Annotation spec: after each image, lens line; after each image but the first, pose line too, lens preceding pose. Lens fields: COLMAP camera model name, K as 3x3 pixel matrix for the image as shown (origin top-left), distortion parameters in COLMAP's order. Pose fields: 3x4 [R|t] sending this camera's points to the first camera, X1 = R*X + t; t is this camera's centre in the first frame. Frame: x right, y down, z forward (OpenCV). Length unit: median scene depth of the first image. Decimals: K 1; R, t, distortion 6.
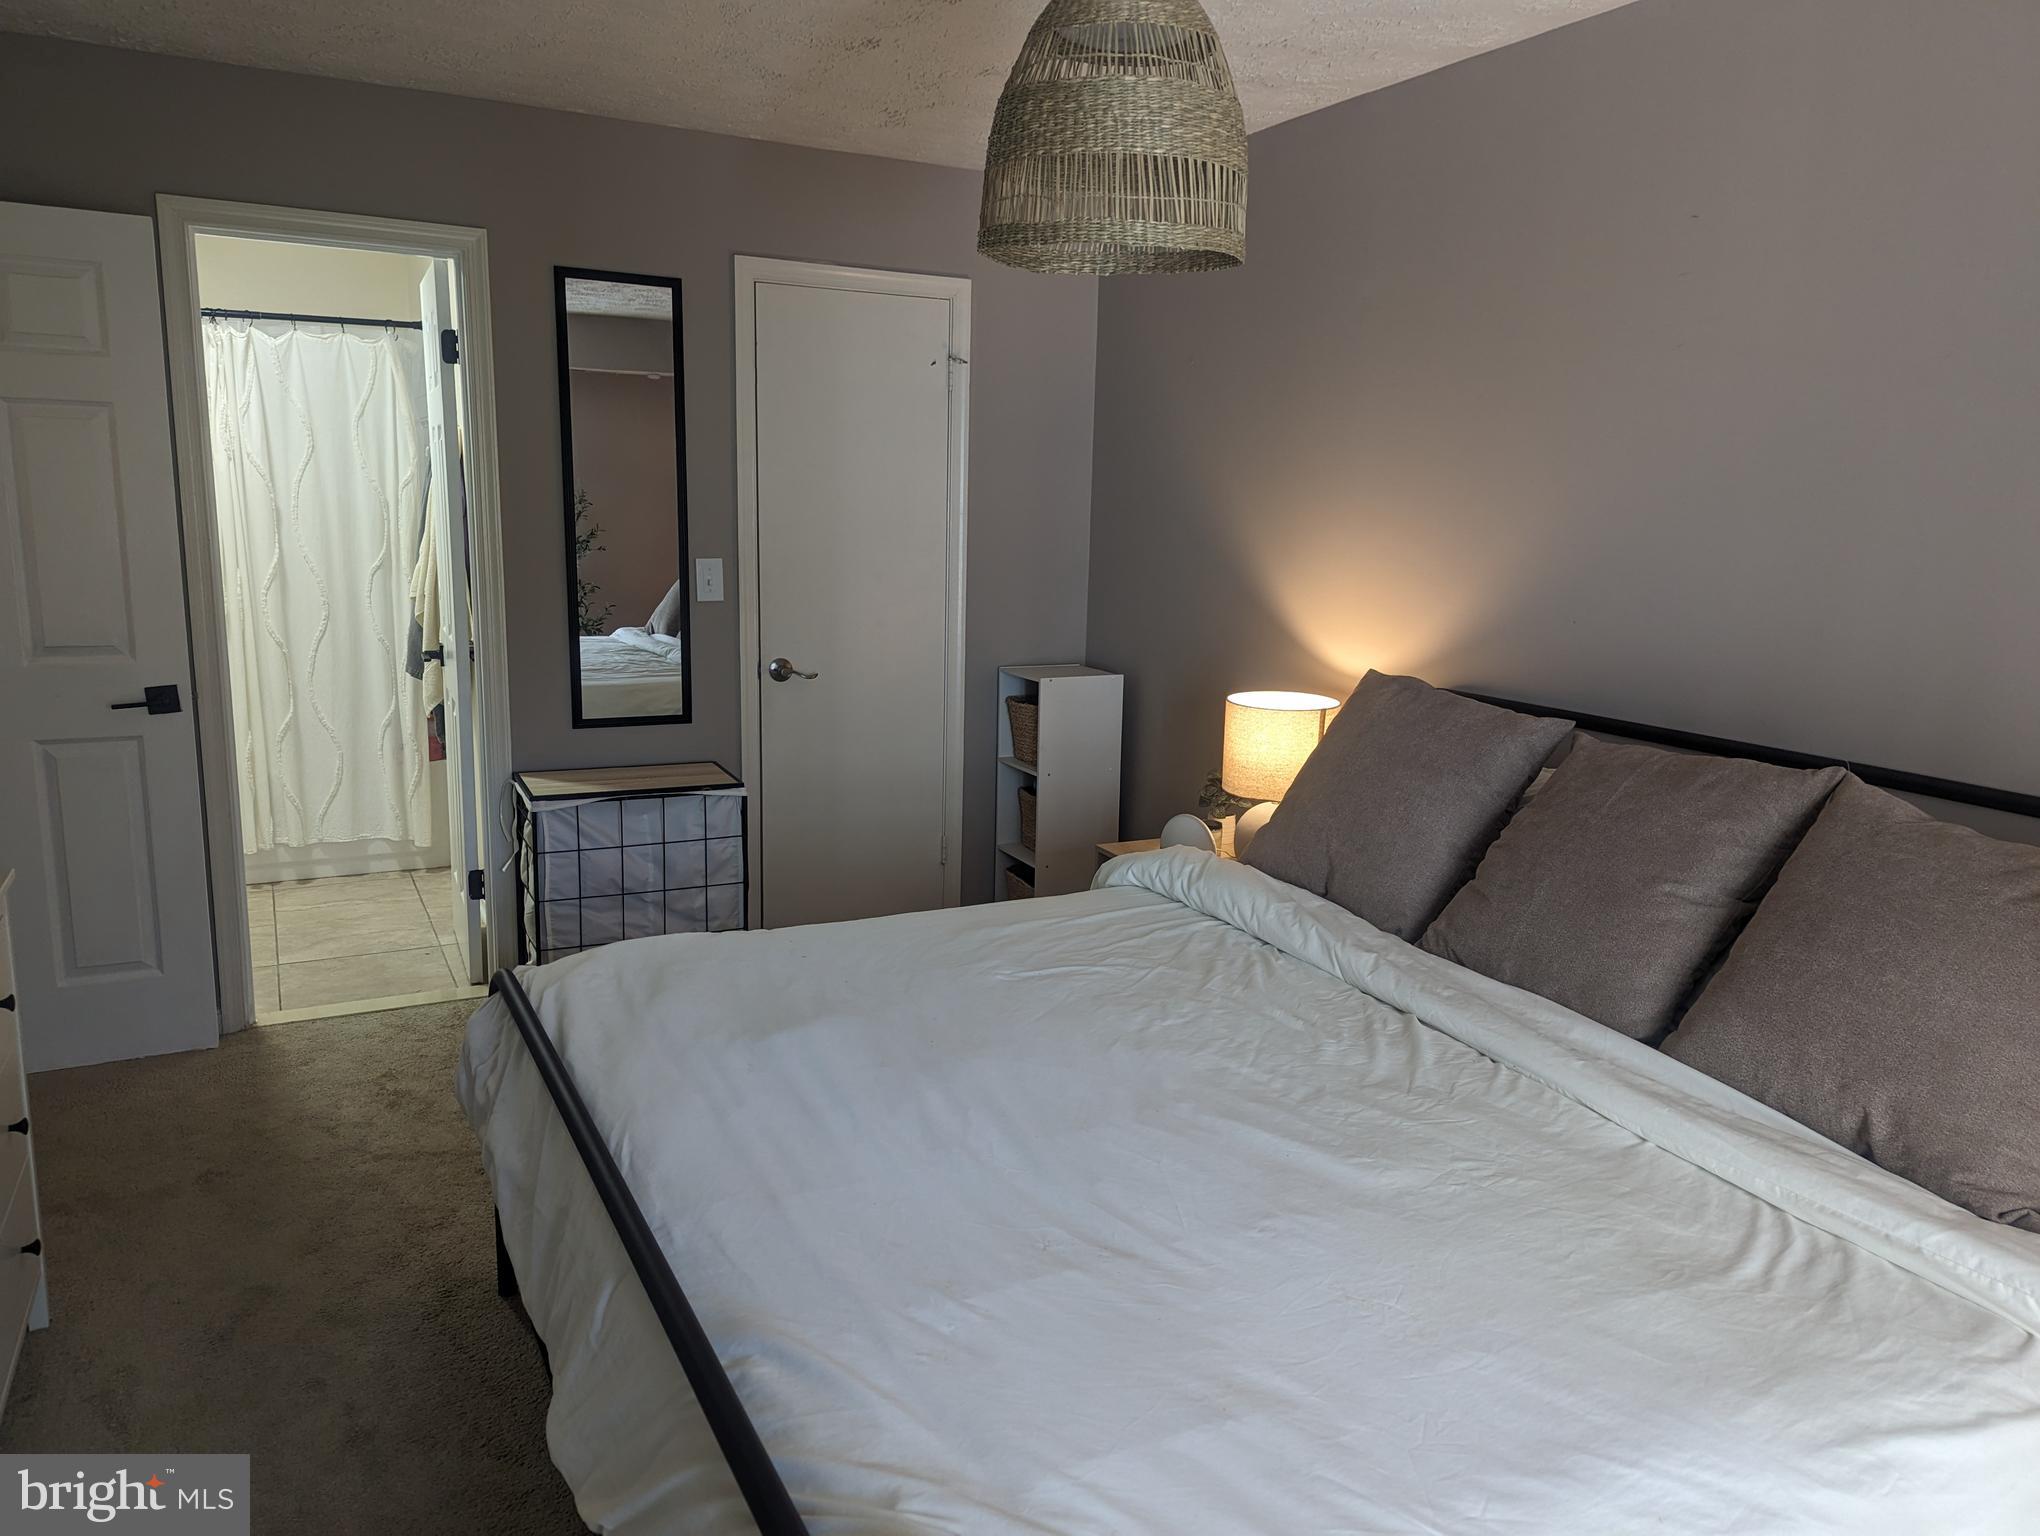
lens RADIAL K [[1438.9, 0, 1012.6], [0, 1438.9, 762.7], [0, 0, 1]] dist [0.059493, -0.045625]
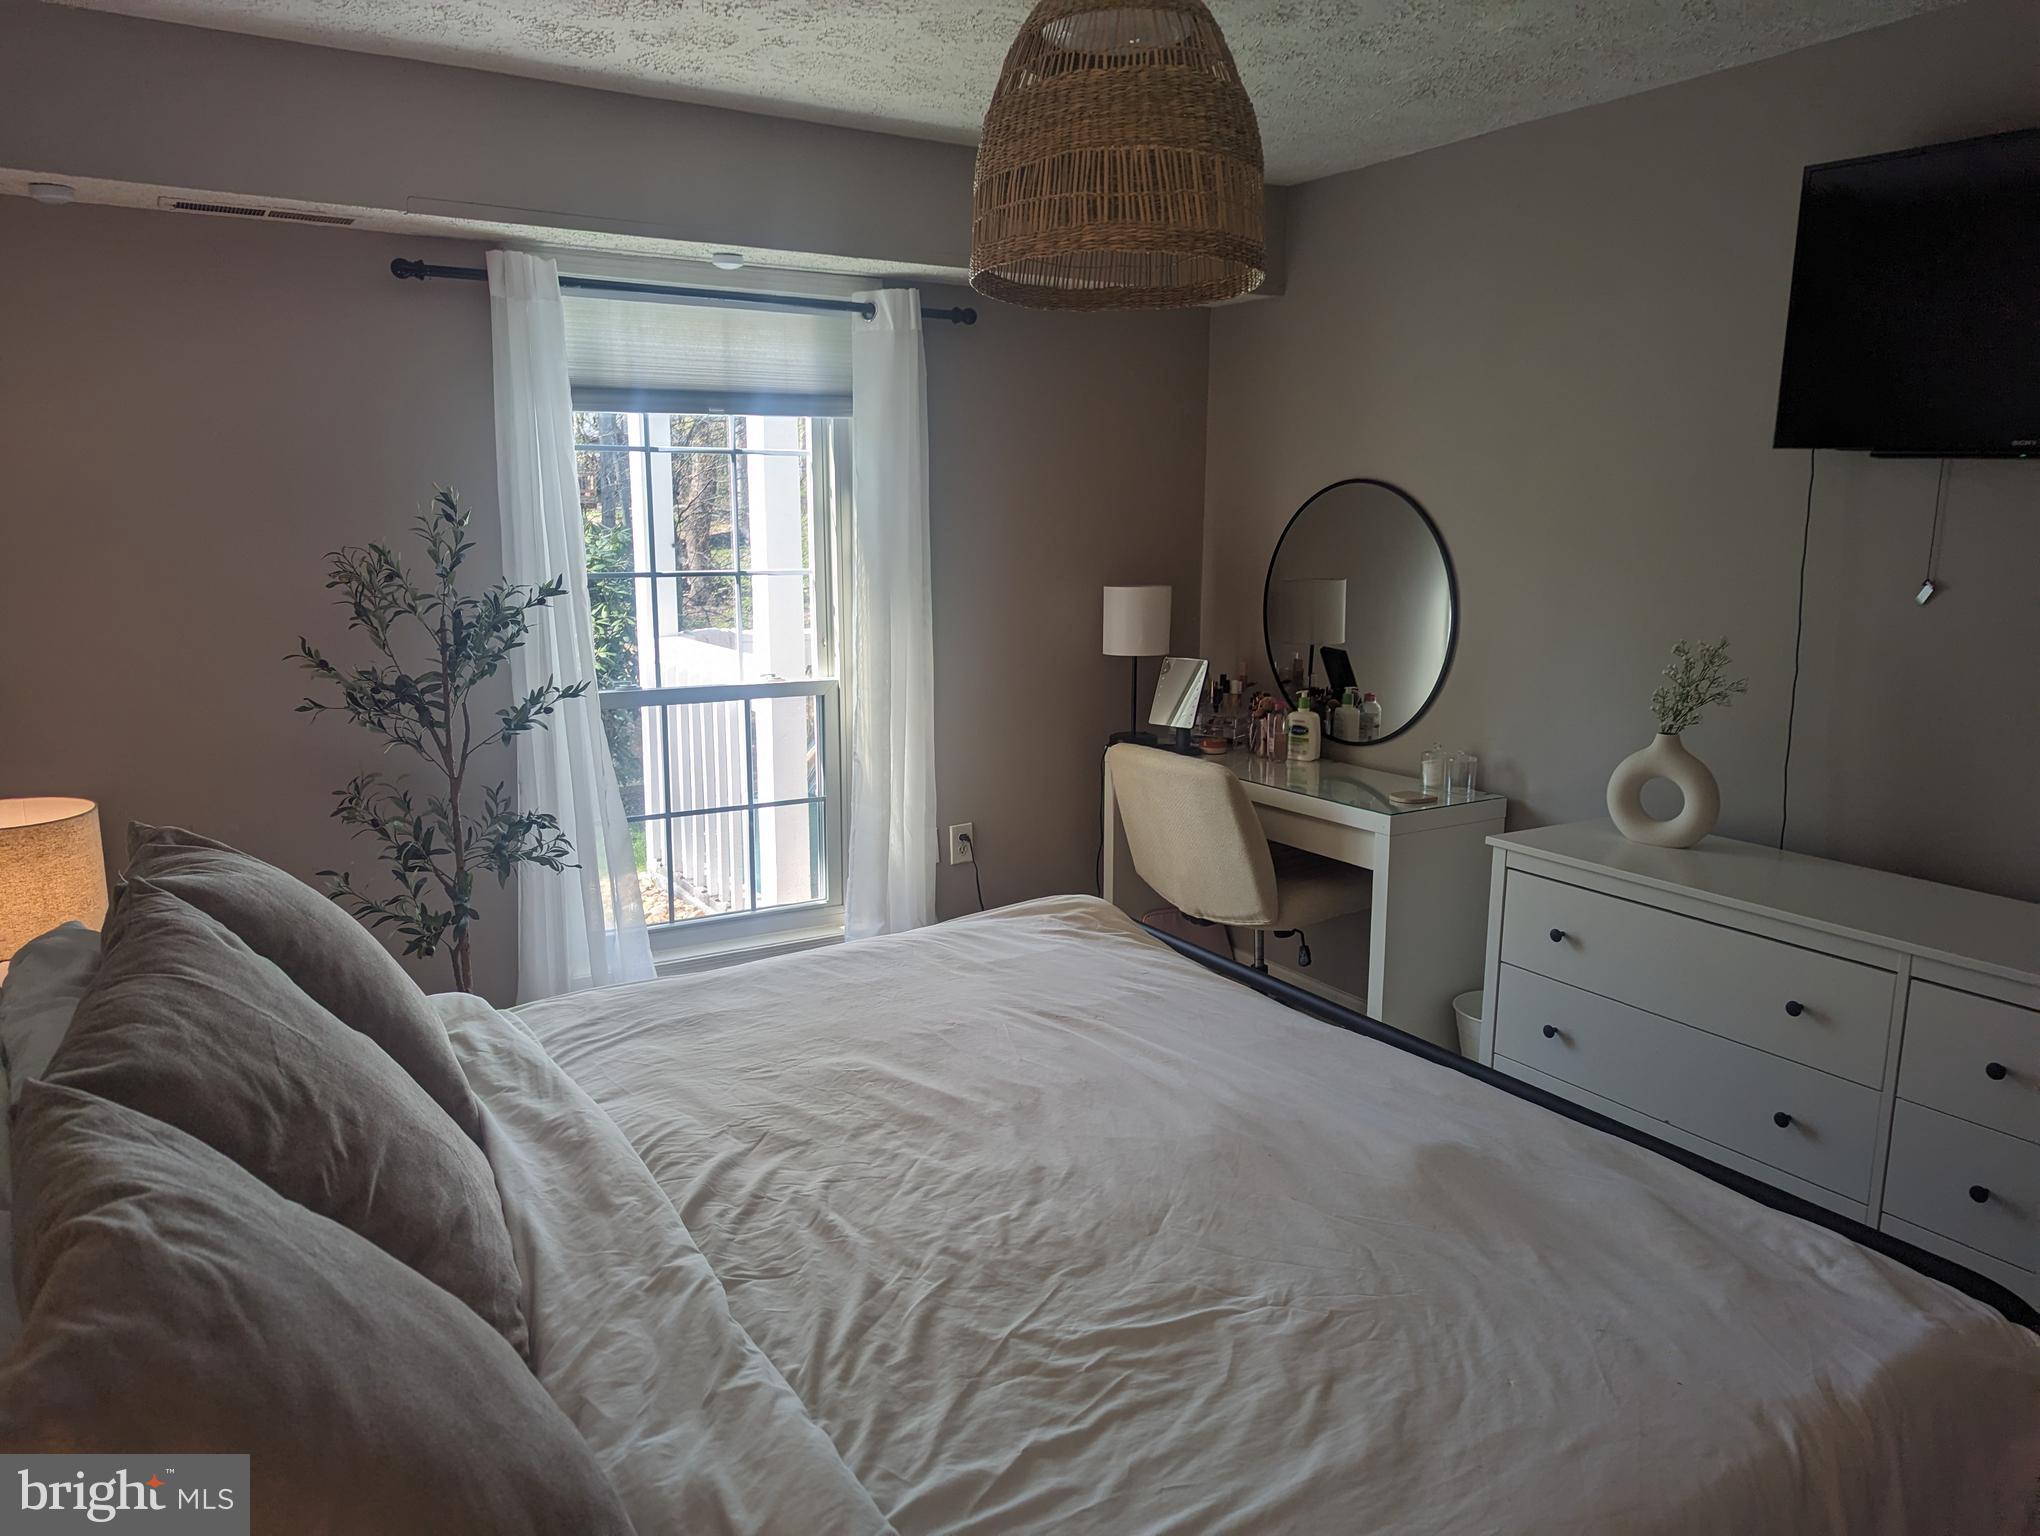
lens RADIAL K [[1450.8, 0, 1020.0], [0, 1450.8, 768.0], [0, 0, 1]] dist [0.069996, -0.064743]
pose [[-0.996464, -0.013692, -0.082902, 0.150231], [-0.043081, 0.930339, 0.364162, -0.300289], [0.072141, 0.366446, -0.927638, 1.484000]]
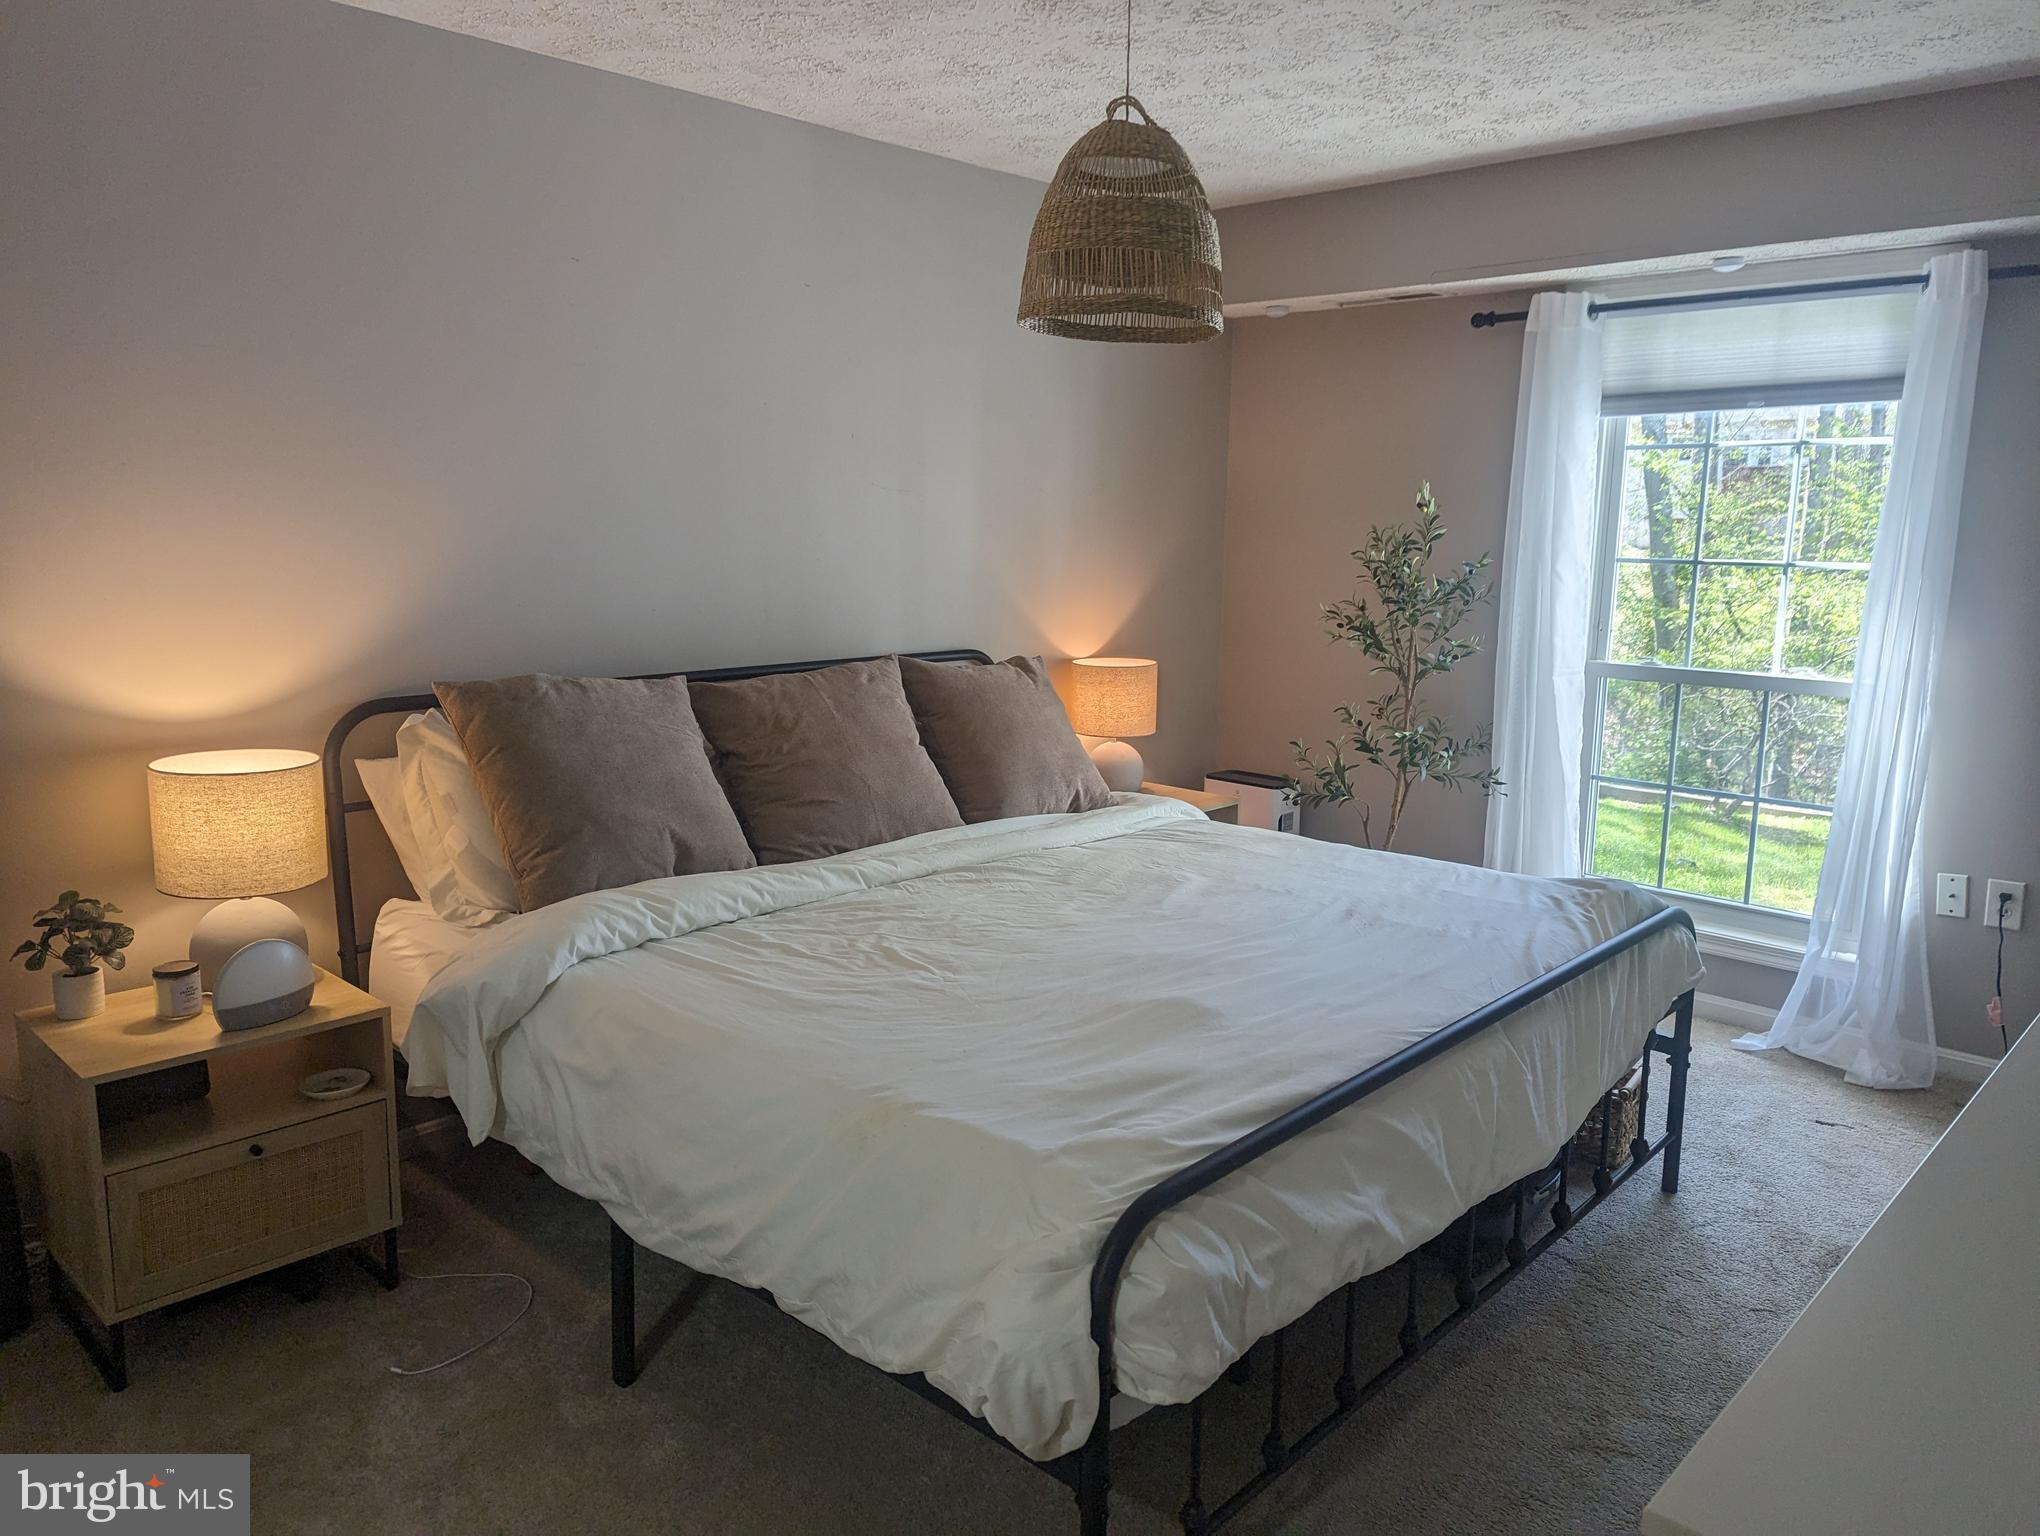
lens RADIAL K [[1450.8, 0, 1020.0], [0, 1450.8, 768.0], [0, 0, 1]] dist [0.069996, -0.064743]
pose [[-0.338137, -0.191698, 0.921366, -0.926282], [0.162246, 0.952500, 0.257720, -0.243284], [-0.927006, 0.236632, -0.290973, 1.194908]]
